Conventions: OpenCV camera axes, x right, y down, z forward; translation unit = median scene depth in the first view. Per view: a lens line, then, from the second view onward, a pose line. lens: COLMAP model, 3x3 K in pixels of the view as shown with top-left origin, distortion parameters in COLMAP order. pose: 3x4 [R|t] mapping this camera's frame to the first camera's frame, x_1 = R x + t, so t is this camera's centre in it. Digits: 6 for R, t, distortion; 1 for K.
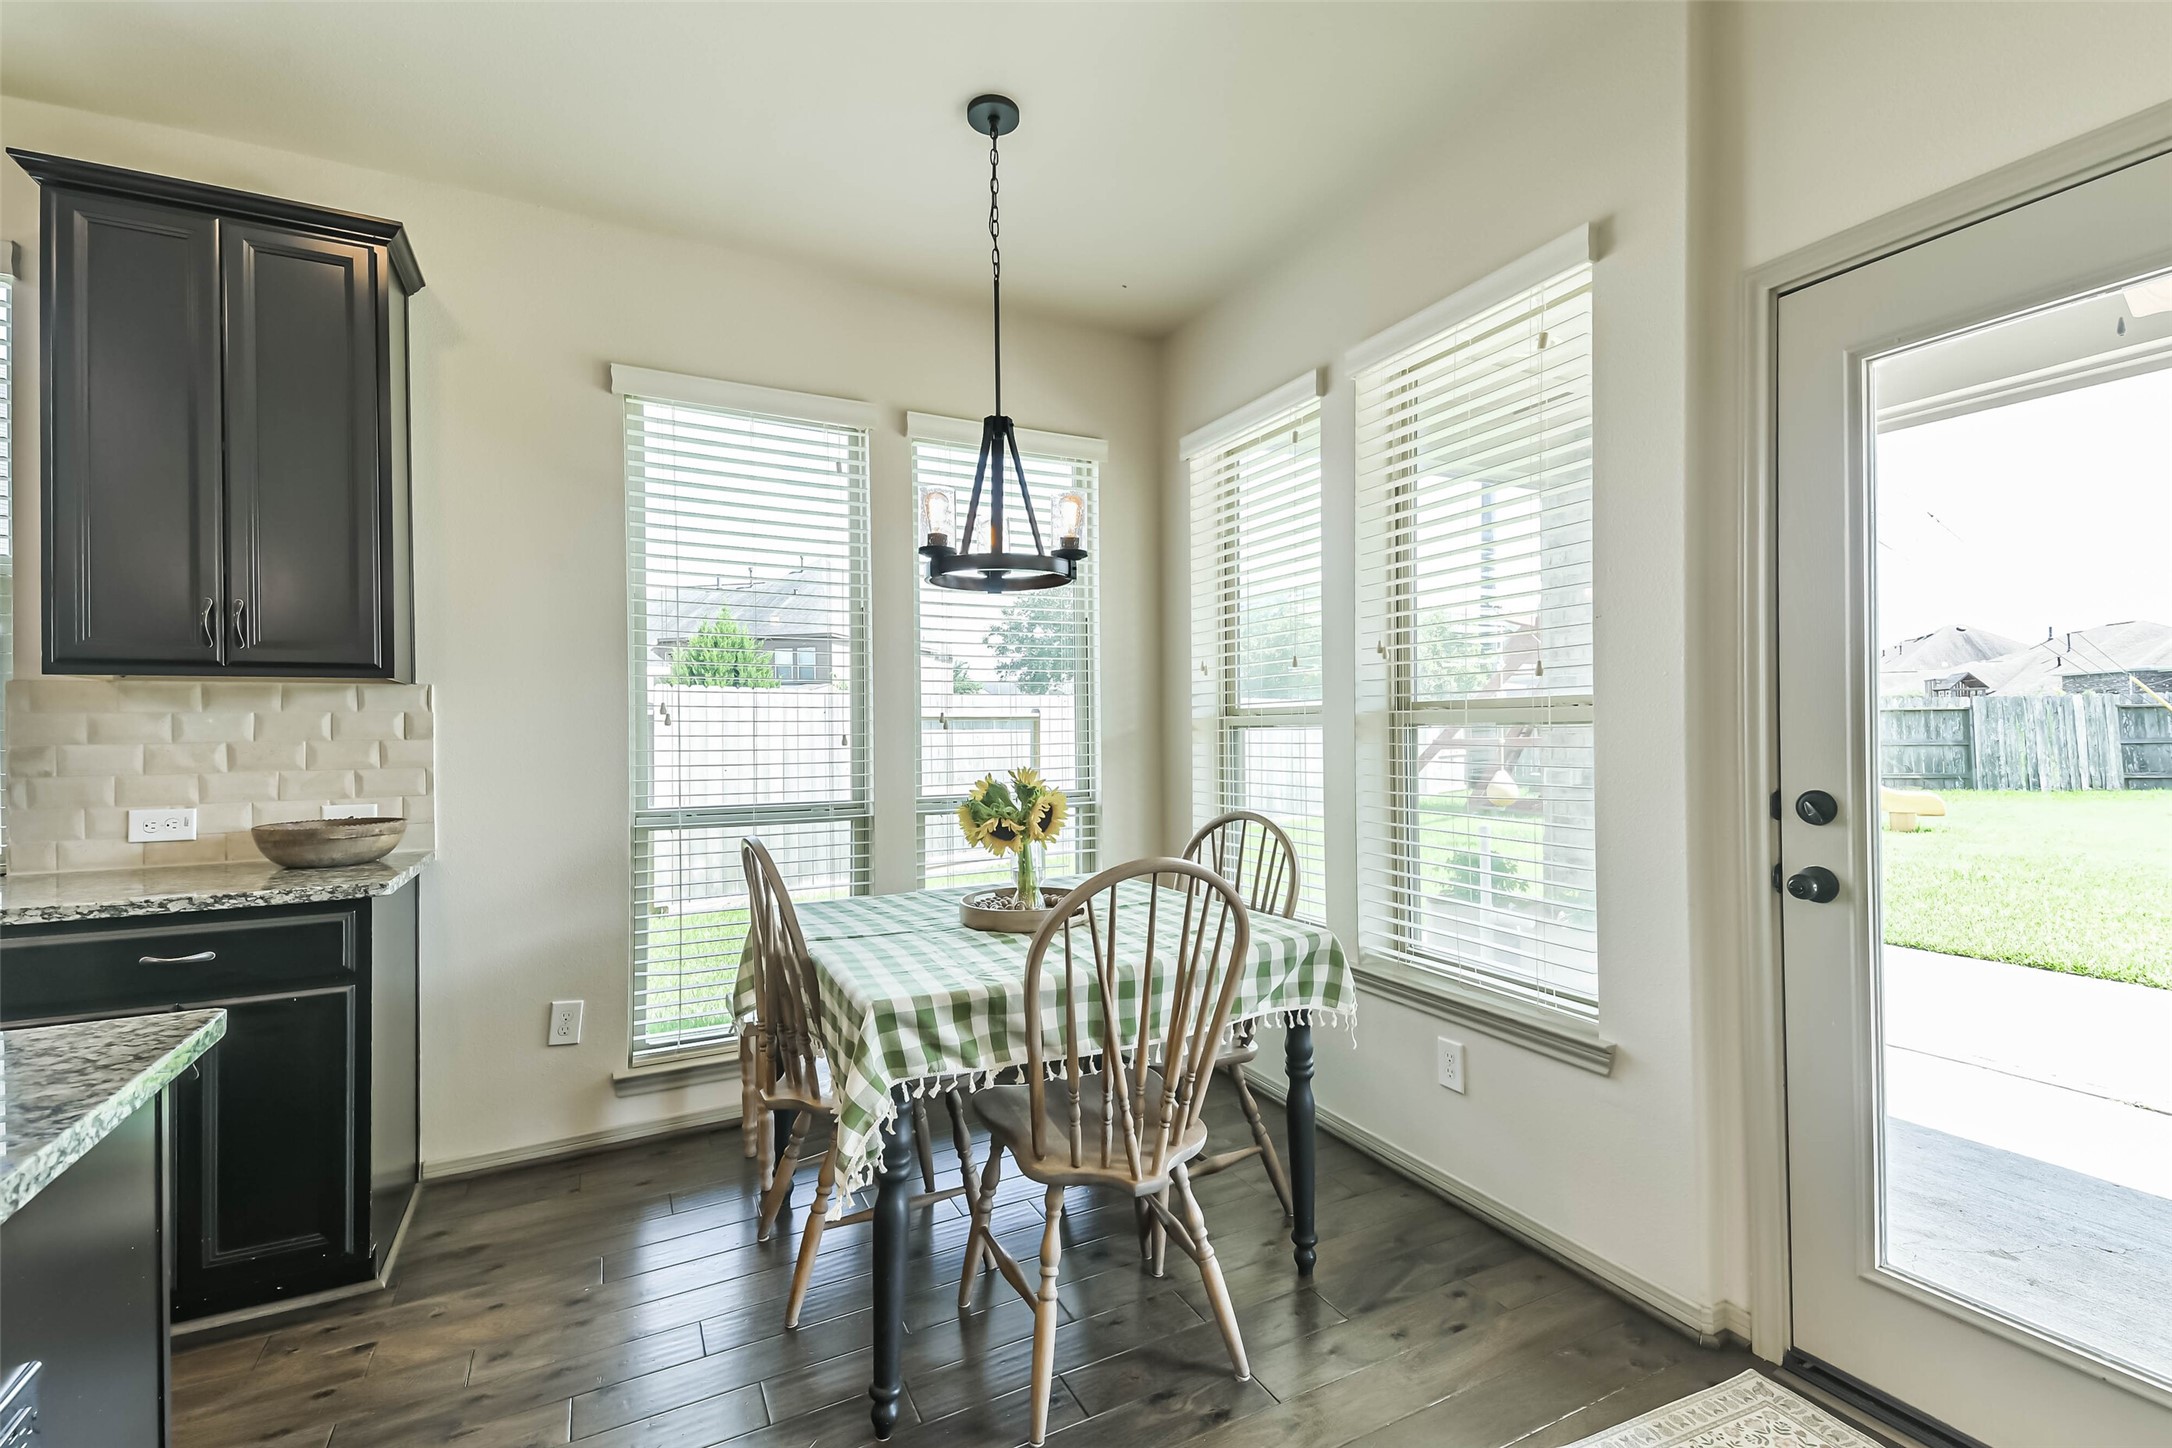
lens RADIAL K [[940.9, 0, 1090.0], [0, 940.9, 727.8], [0, 0, 1]] dist [0.074414, -0.037958]
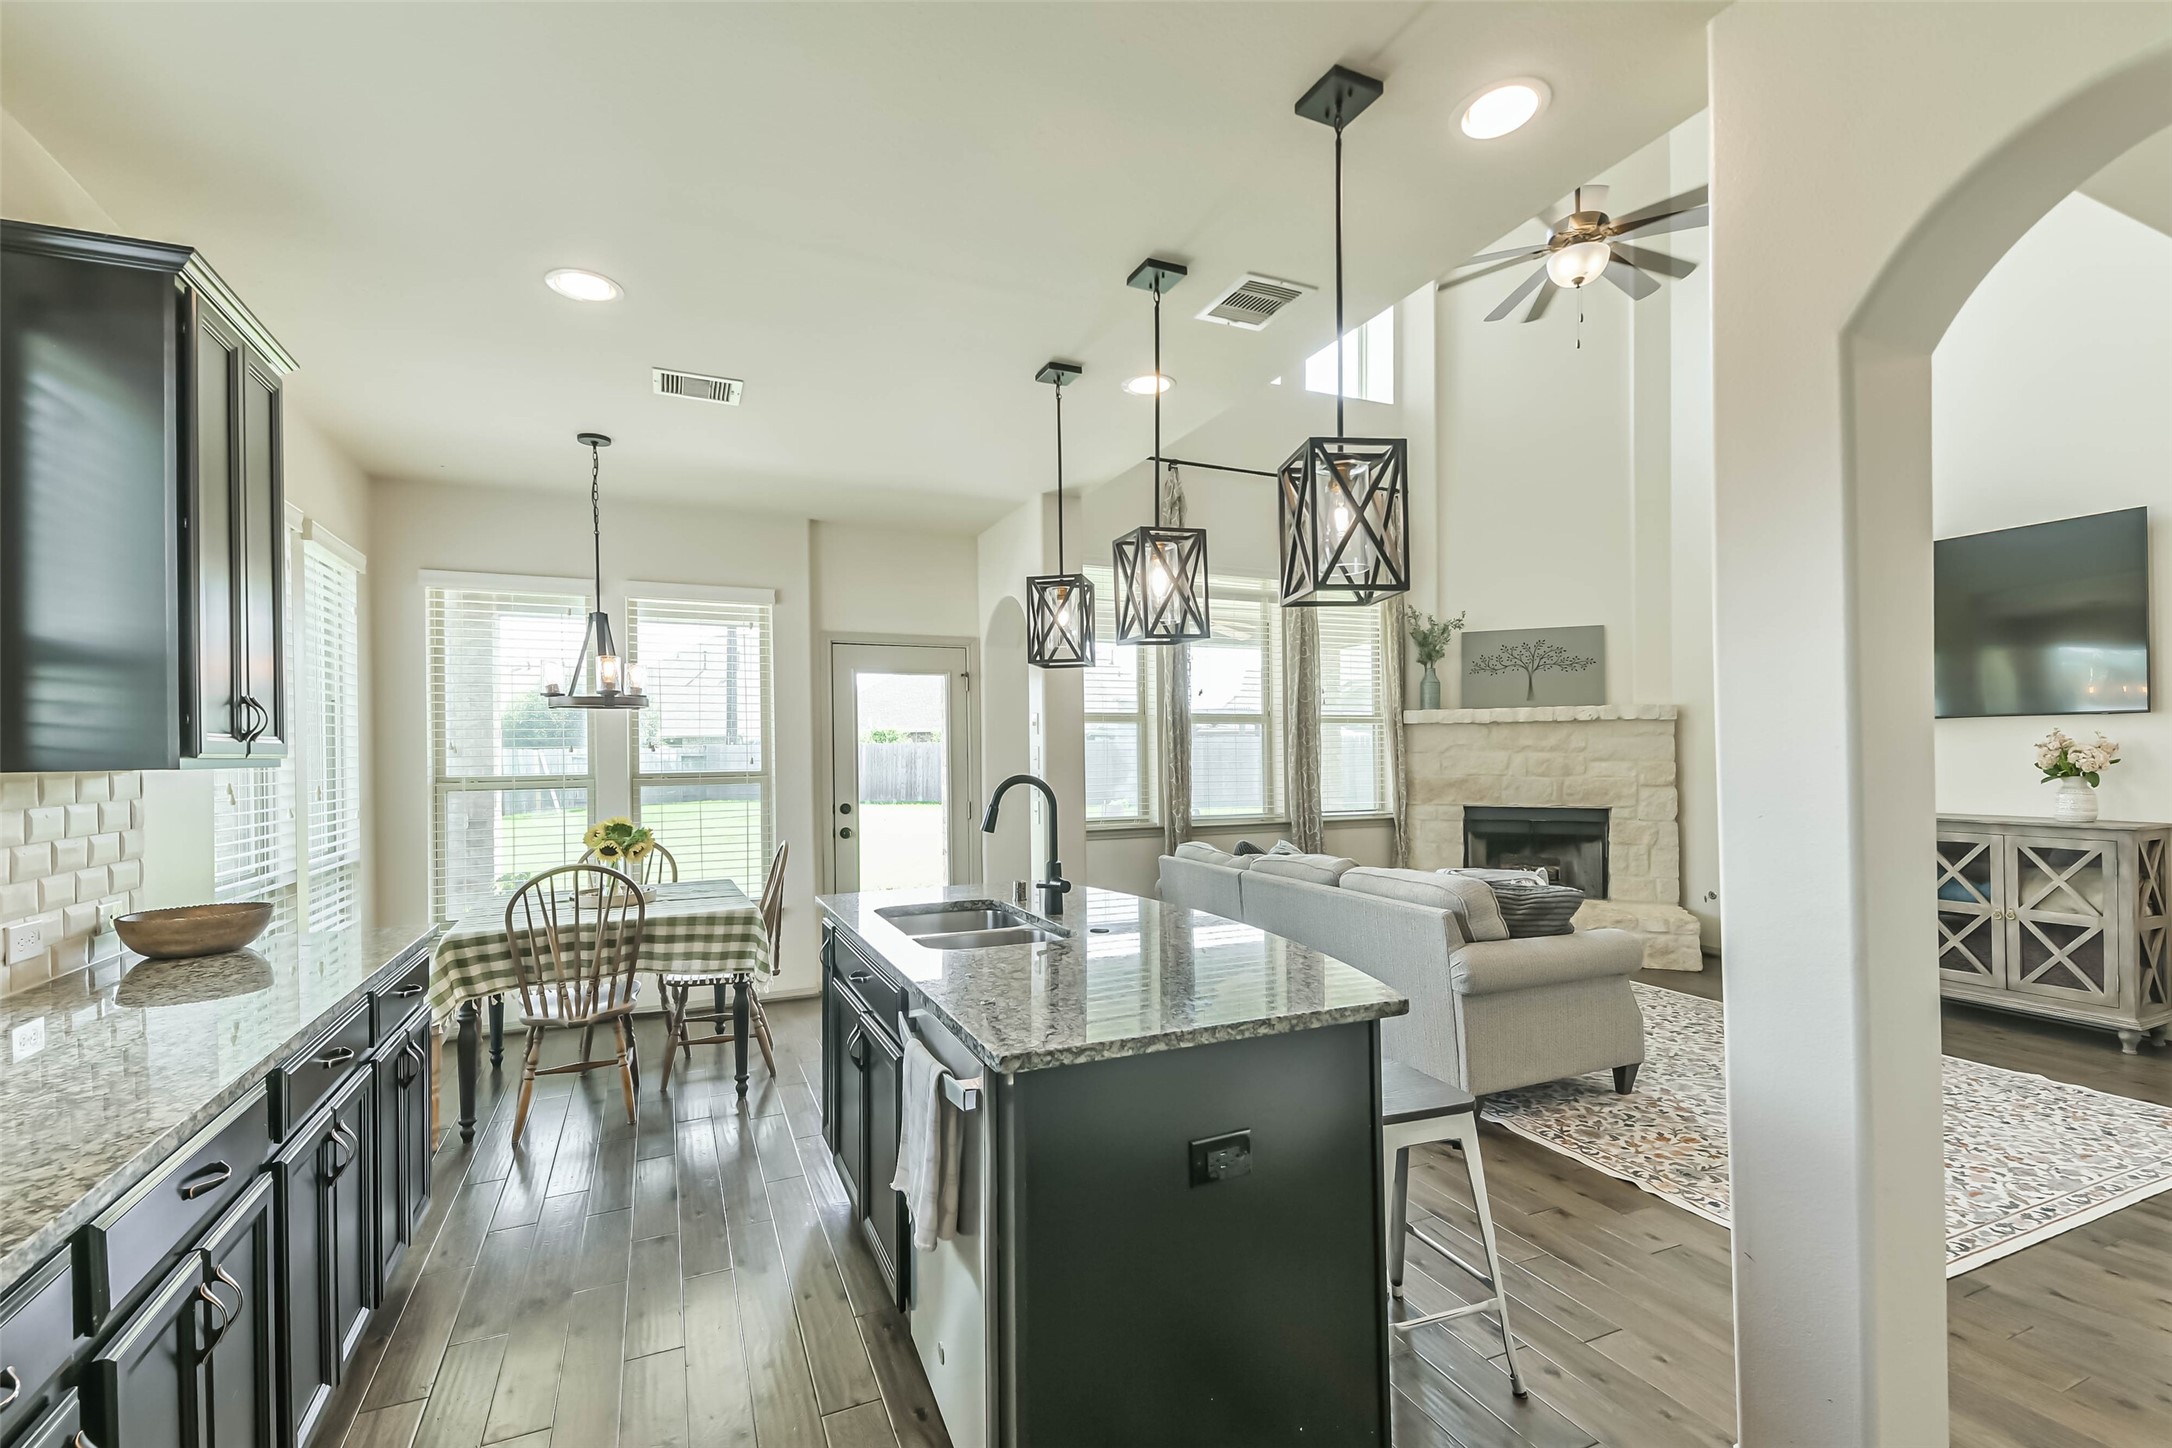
lens RADIAL K [[960.1, 0, 1080.9], [0, 960.1, 749.3], [0, 0, 1]] dist [0.036137, -0.021201]
pose [[0.062478, 0.012091, 0.997973, -1.833754], [0.008550, 0.999883, -0.012650, -0.051104], [-0.998010, 0.009323, 0.062367, 0.024070]]
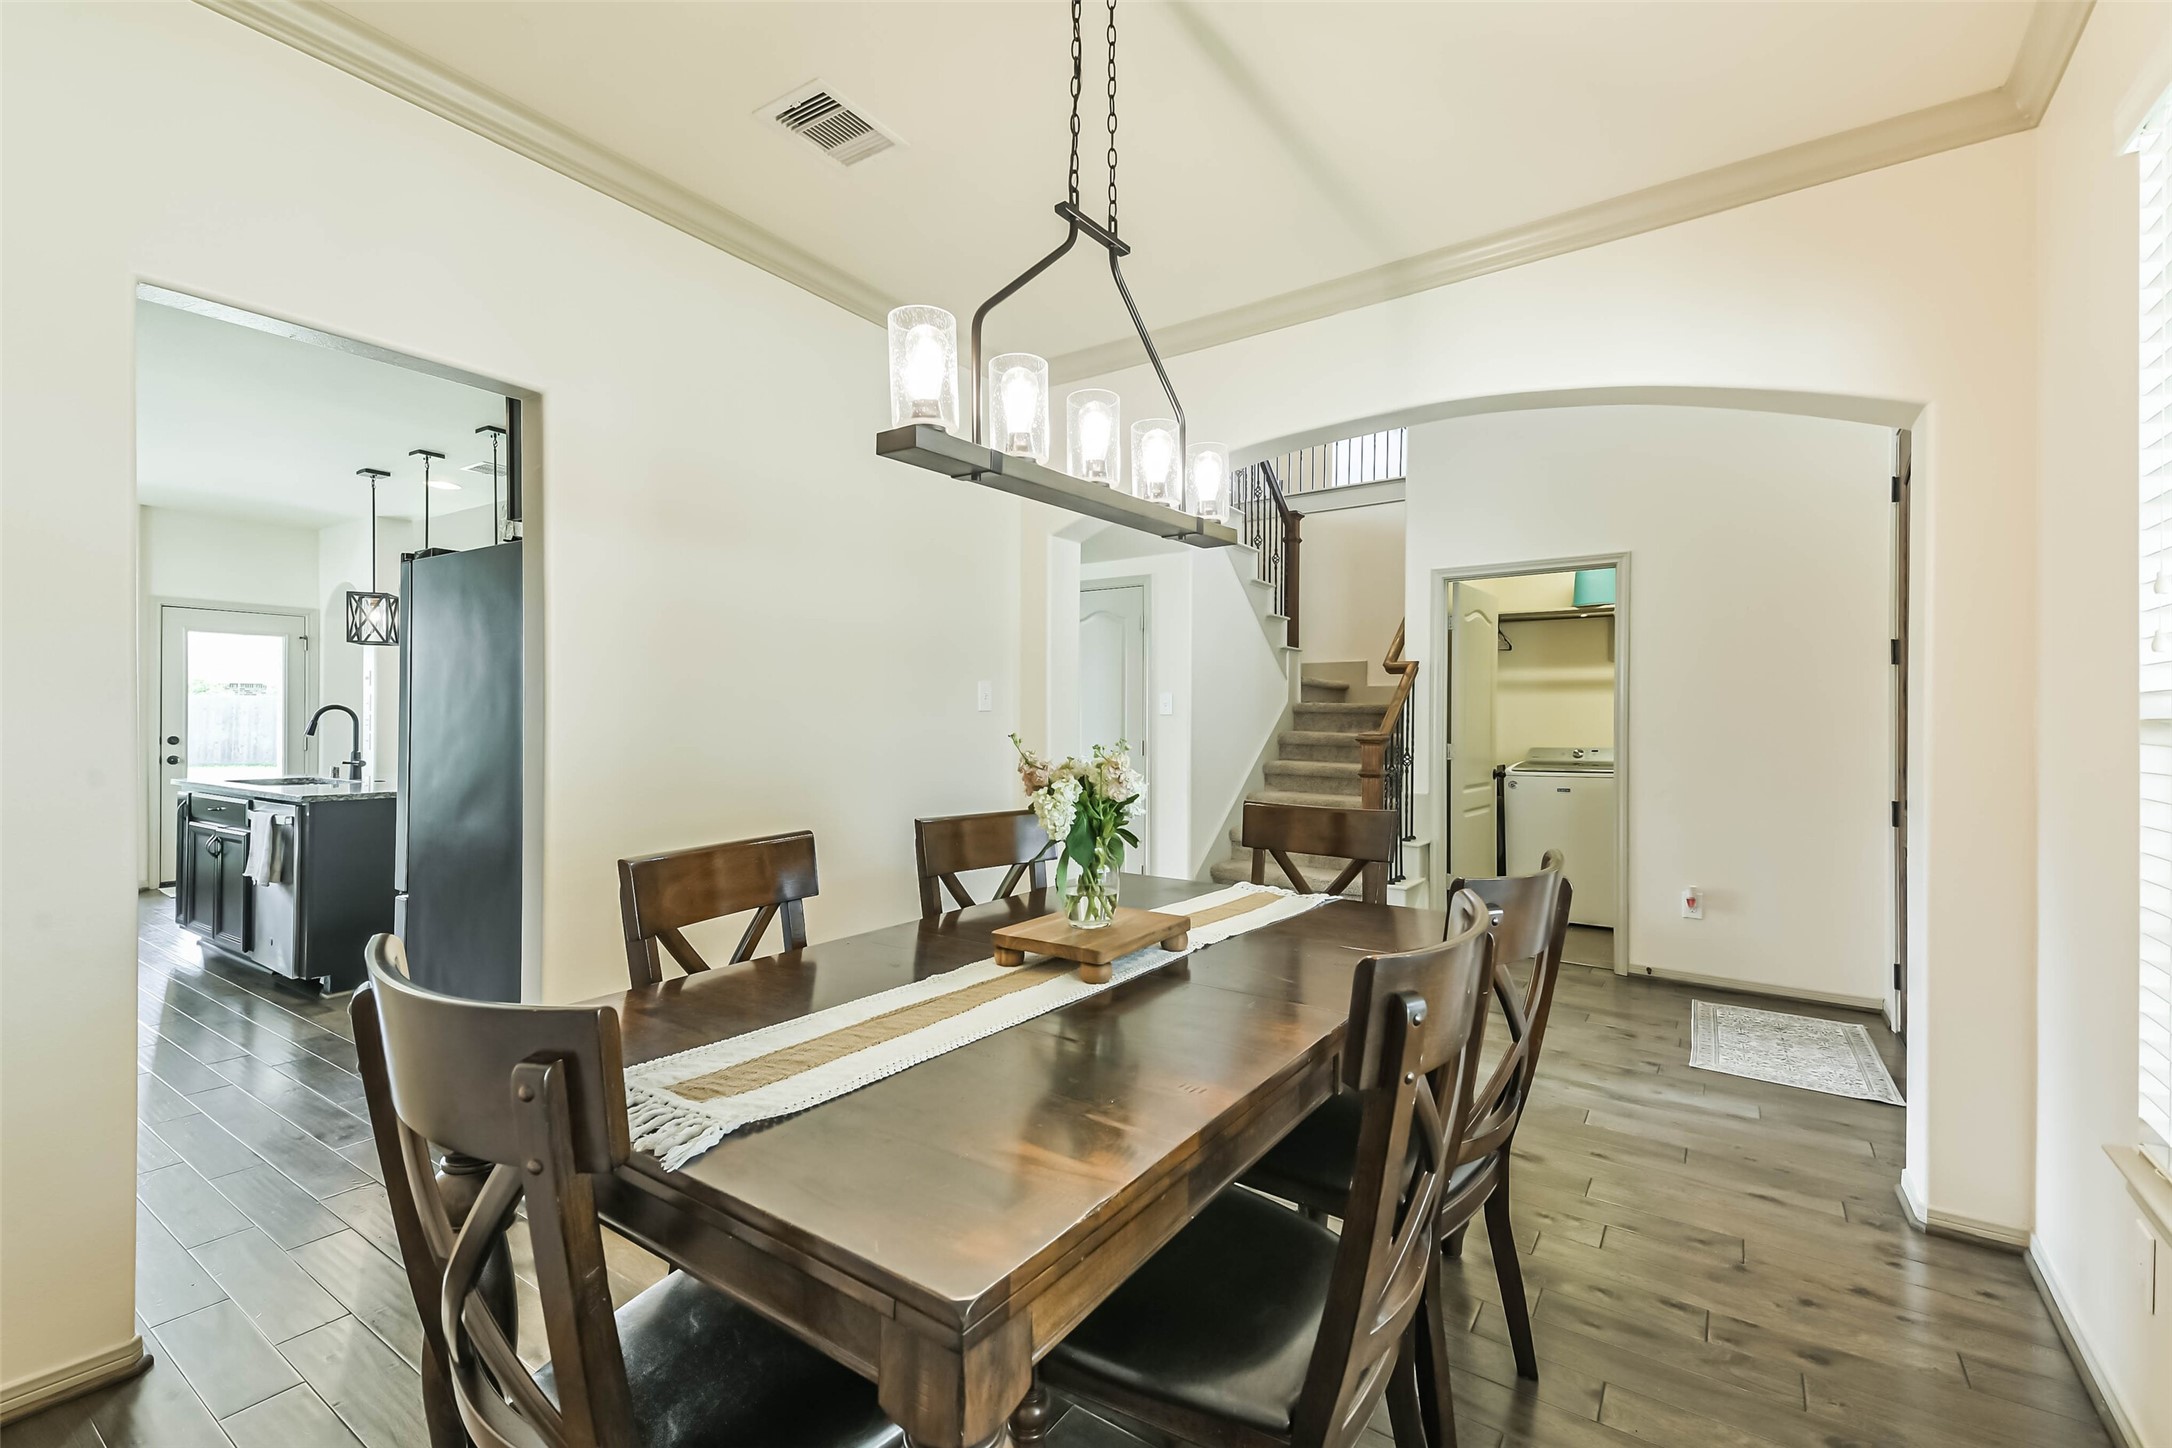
lens RADIAL K [[960.1, 0, 1086.0], [0, 960.1, 724.0], [0, 0, 1]] dist [0.083591, -0.034382]
pose [[-0.456049, 0.005509, 0.889937, -3.549252], [-0.008499, 0.999908, -0.010545, 0.021234], [-0.889914, -0.012373, -0.455961, -0.338286]]
